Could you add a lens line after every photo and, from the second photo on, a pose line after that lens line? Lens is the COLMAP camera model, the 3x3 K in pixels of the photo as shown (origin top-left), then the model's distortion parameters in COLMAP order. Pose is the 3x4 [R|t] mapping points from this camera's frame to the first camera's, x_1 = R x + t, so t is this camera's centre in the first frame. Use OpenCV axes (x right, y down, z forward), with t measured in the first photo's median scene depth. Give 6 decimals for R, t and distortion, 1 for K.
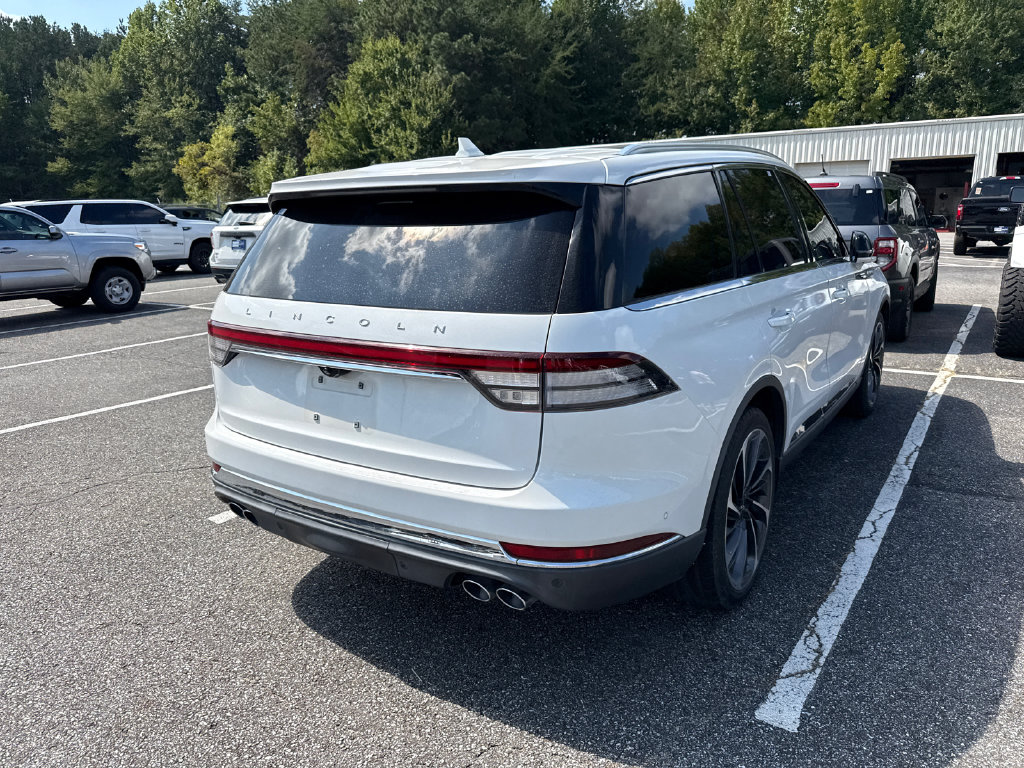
lens RADIAL K [[732.0, 0, 503.3], [0, 732.0, 383.8], [0, 0, 1]] dist [0.009874, -0.016881]
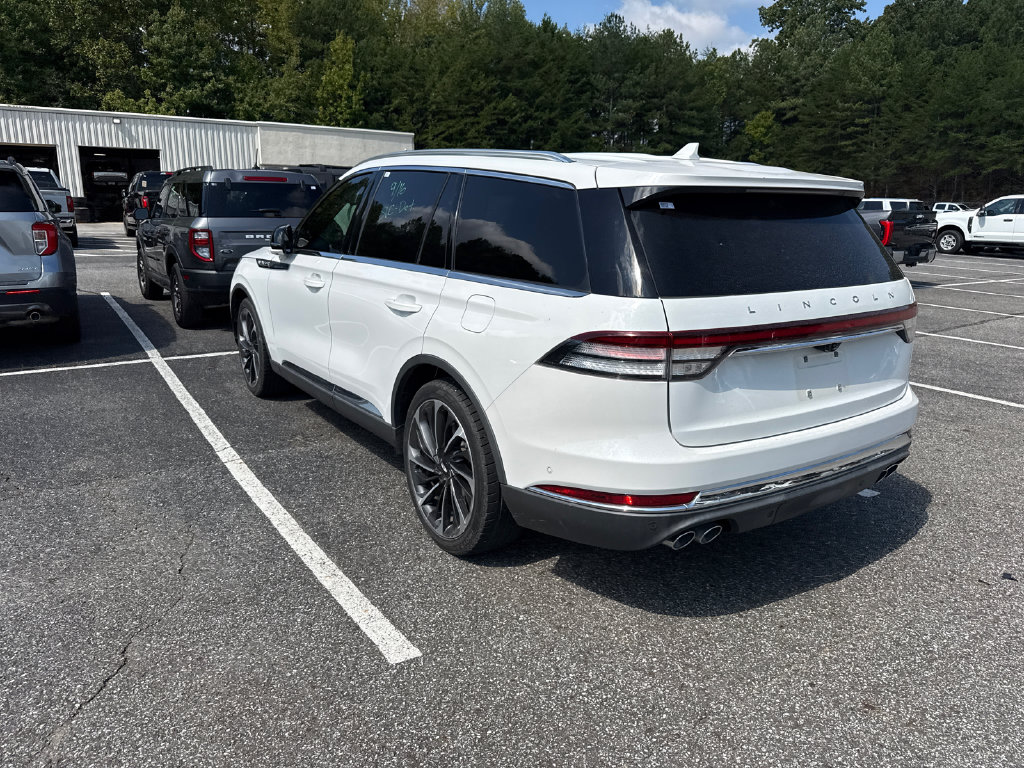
lens RADIAL K [[732.0, 0, 505.2], [0, 732.0, 383.0], [0, 0, 1]] dist [0.009874, -0.016881]
pose [[0.377901, -0.198101, 0.904404, -0.477486], [0.187020, 0.973037, 0.134989, -0.068517], [-0.906760, 0.118130, 0.404760, 0.321742]]
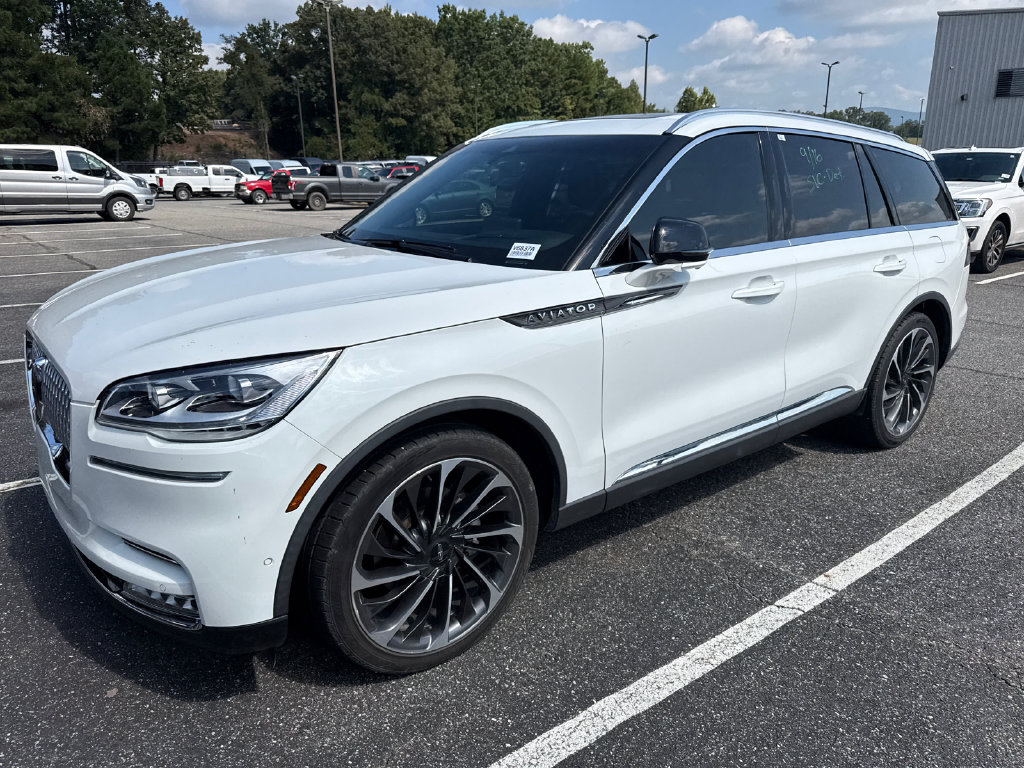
lens RADIAL K [[732.0, 0, 509.2], [0, 732.0, 379.1], [0, 0, 1]] dist [0.009874, -0.016881]
pose [[-0.957004, -0.068027, 0.281984, 0.036617], [0.076430, 0.878626, 0.471353, -0.258921], [-0.279824, 0.472639, -0.835650, 1.106162]]
